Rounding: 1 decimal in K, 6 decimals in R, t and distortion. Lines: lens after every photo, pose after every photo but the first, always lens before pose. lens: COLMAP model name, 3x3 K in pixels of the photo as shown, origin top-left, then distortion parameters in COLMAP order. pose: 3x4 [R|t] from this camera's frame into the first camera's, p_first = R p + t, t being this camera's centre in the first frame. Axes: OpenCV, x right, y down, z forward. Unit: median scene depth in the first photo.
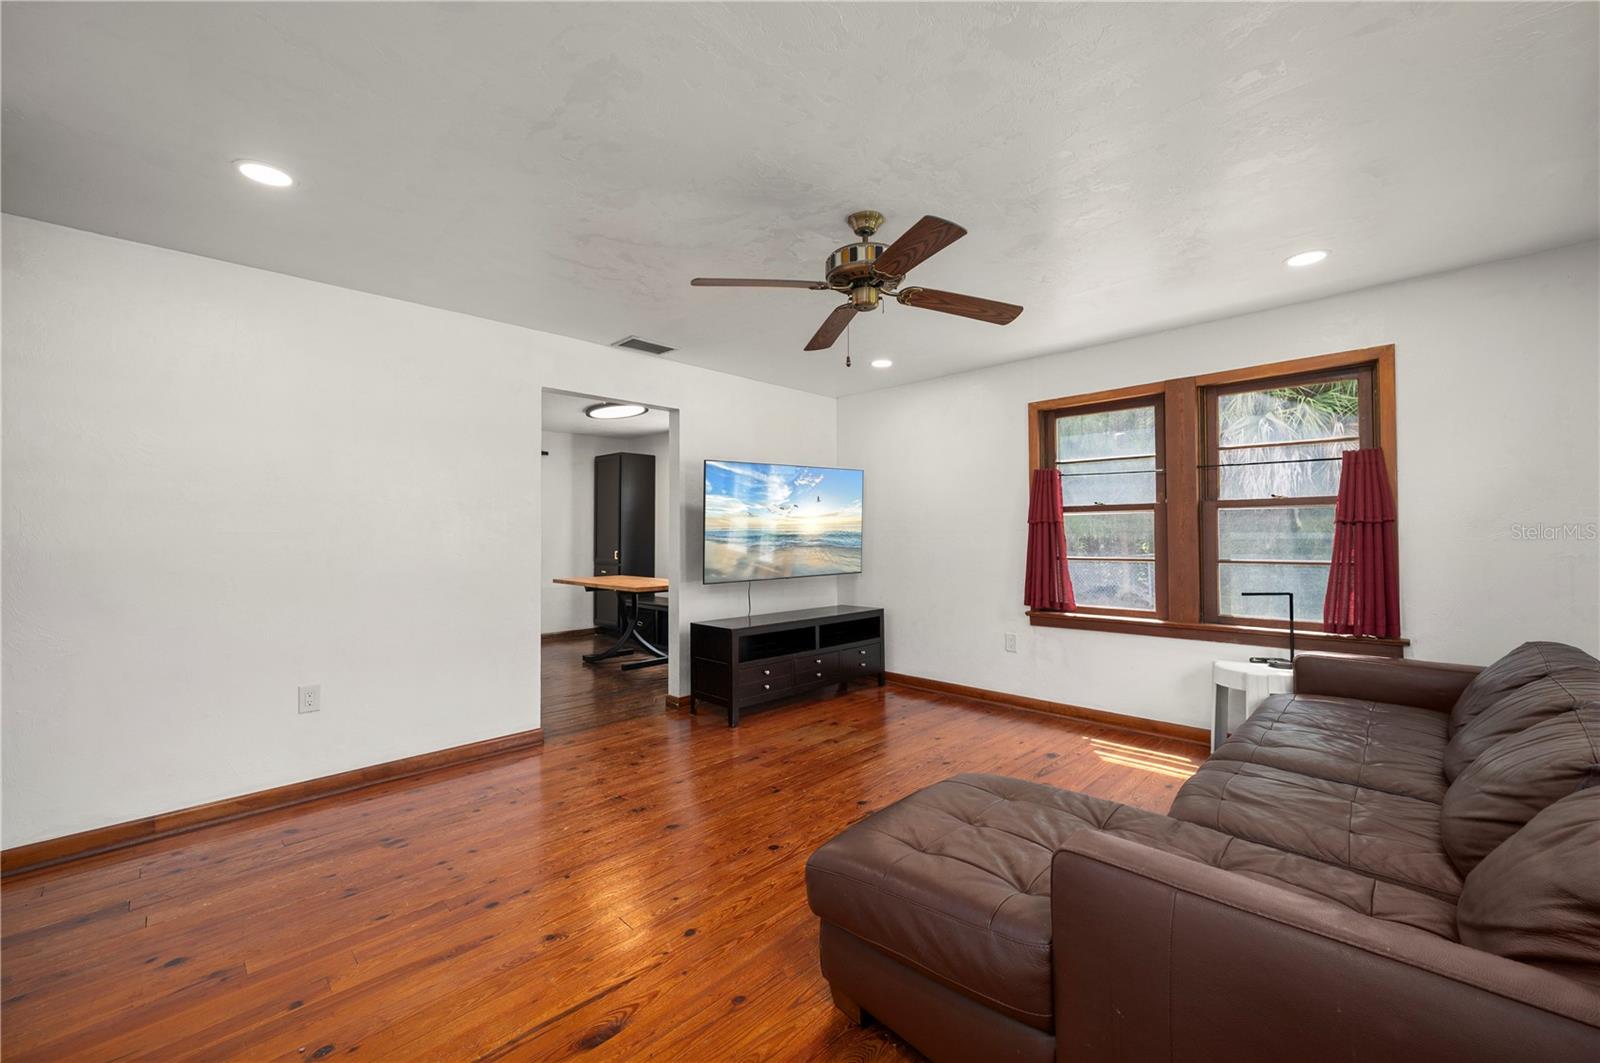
lens RADIAL K [[633.5, 0, 797.8], [0, 633.5, 526.1], [0, 0, 1]] dist [-0.000848, -0.000075]
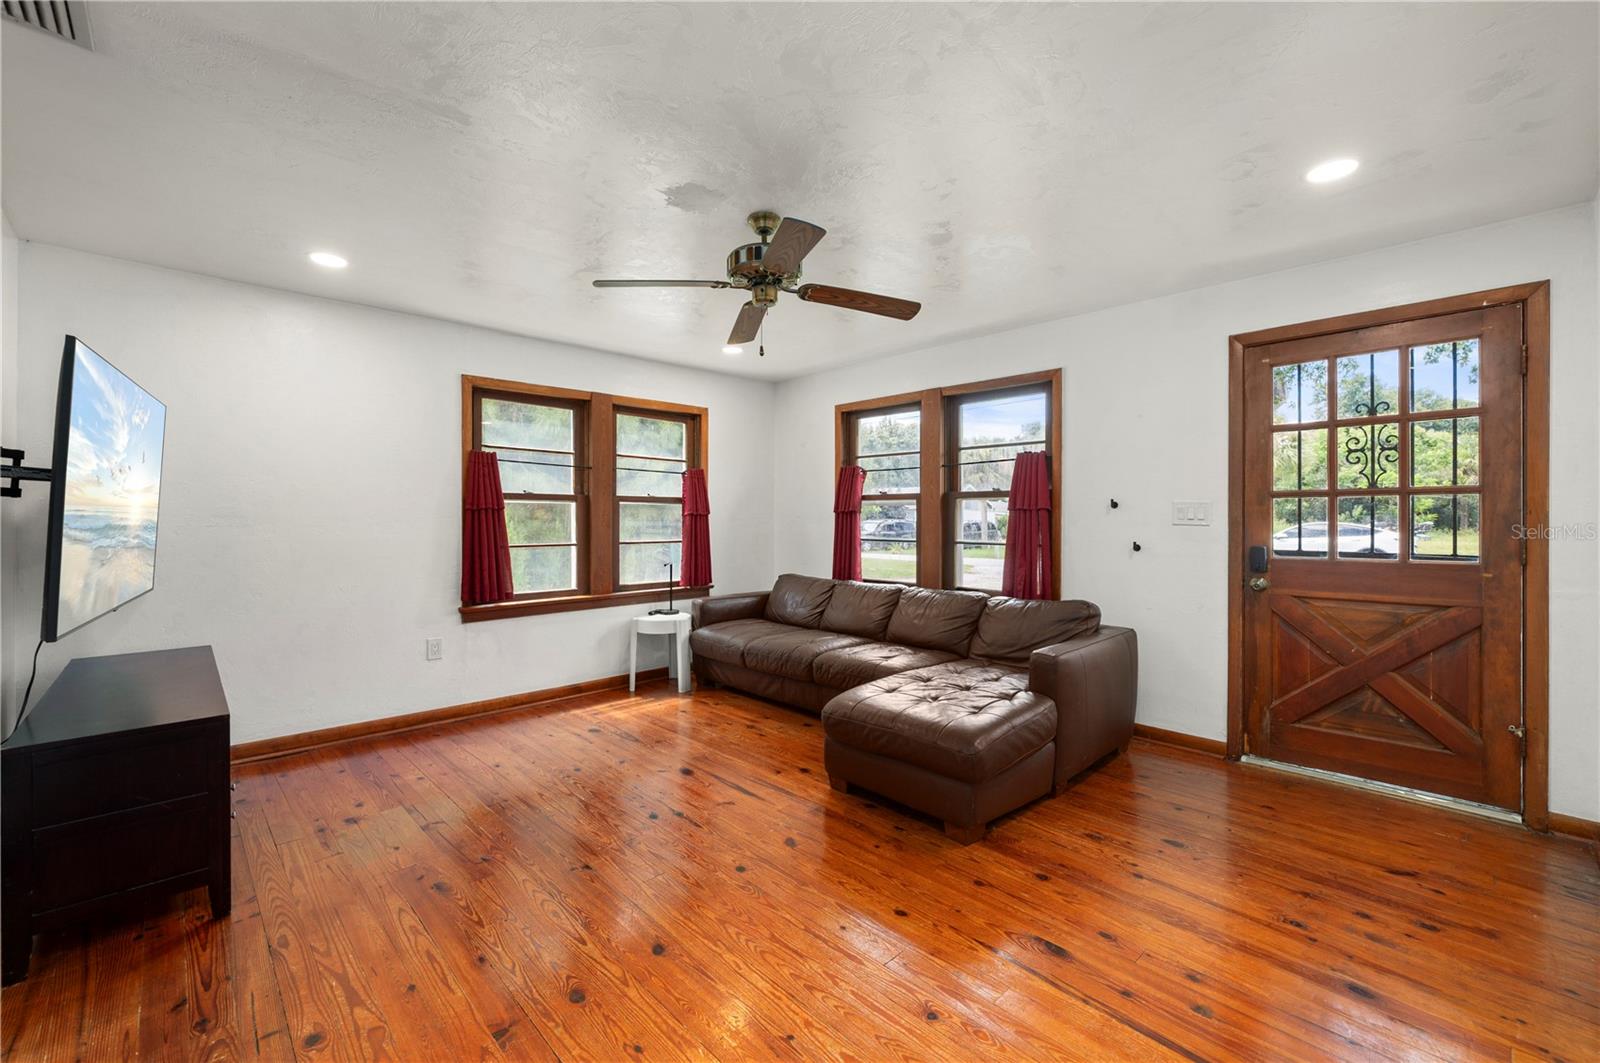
lens RADIAL K [[655.9, 0, 792.8], [0, 655.9, 517.6], [0, 0, 1]] dist [-0.000955, -0.000133]
pose [[0.026138, 0.012473, 0.999581, -0.656981], [-0.013625, 0.999834, -0.012120, 0.015513], [-0.999566, -0.013302, 0.026303, 0.619393]]
